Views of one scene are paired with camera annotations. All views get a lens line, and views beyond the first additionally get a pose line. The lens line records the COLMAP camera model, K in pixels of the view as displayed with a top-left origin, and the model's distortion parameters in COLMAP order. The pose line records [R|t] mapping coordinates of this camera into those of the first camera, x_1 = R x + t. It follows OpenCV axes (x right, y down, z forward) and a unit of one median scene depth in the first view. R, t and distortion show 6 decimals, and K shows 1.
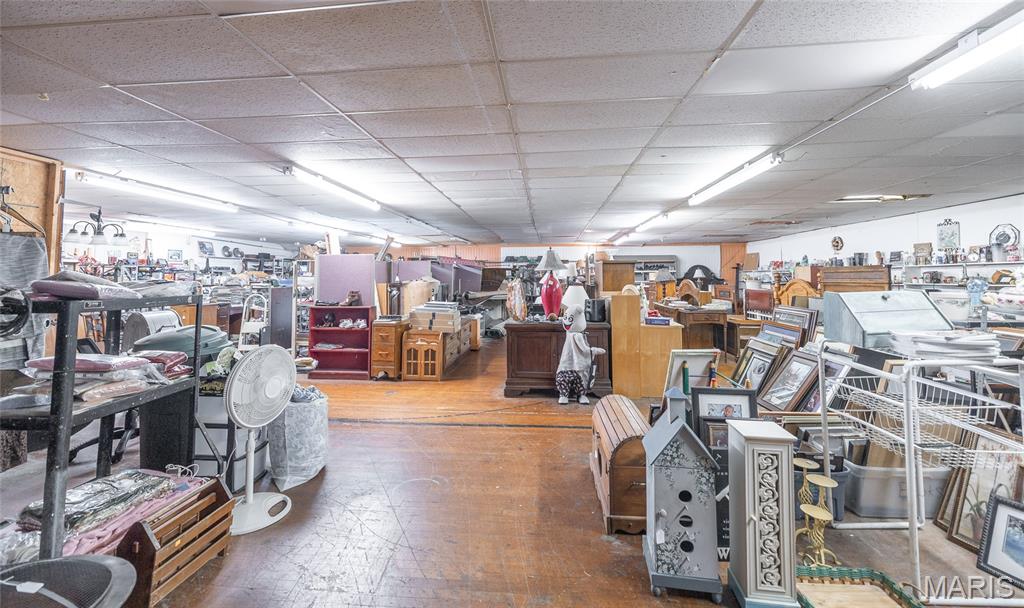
lens RADIAL K [[435.7, 0, 511.6], [0, 435.7, 255.2], [0, 0, 1]] dist [0.000150, 0.000055]
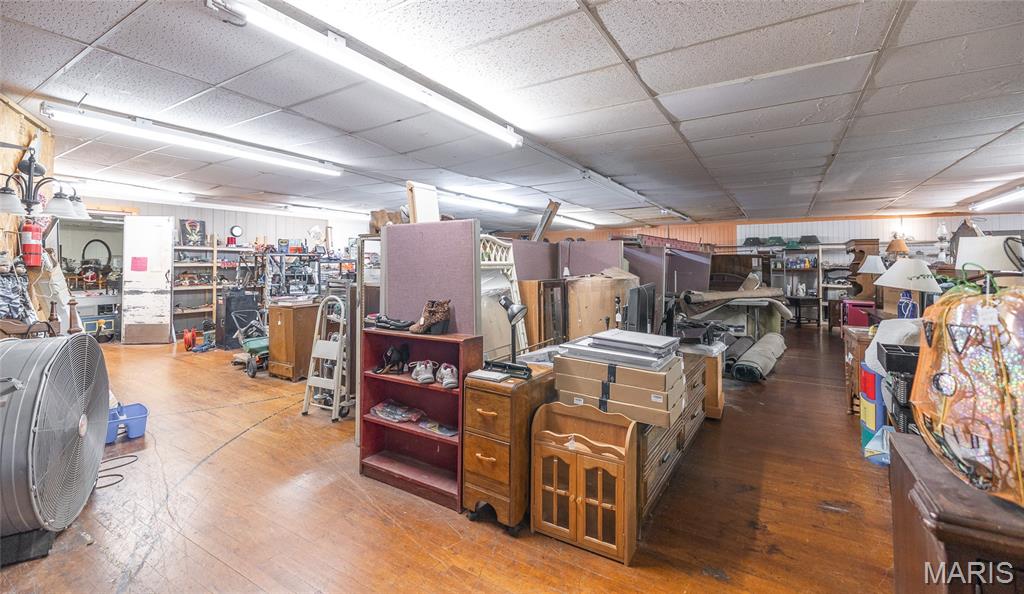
lens RADIAL K [[440.0, 0, 507.9], [0, 440.0, 261.7], [0, 0, 1]] dist [-0.000623, 0.000056]
pose [[0.888870, -0.001099, -0.458159, -0.074675], [0.019115, 0.999215, 0.034688, 0.023456], [0.457761, -0.039591, 0.888193, 0.555822]]
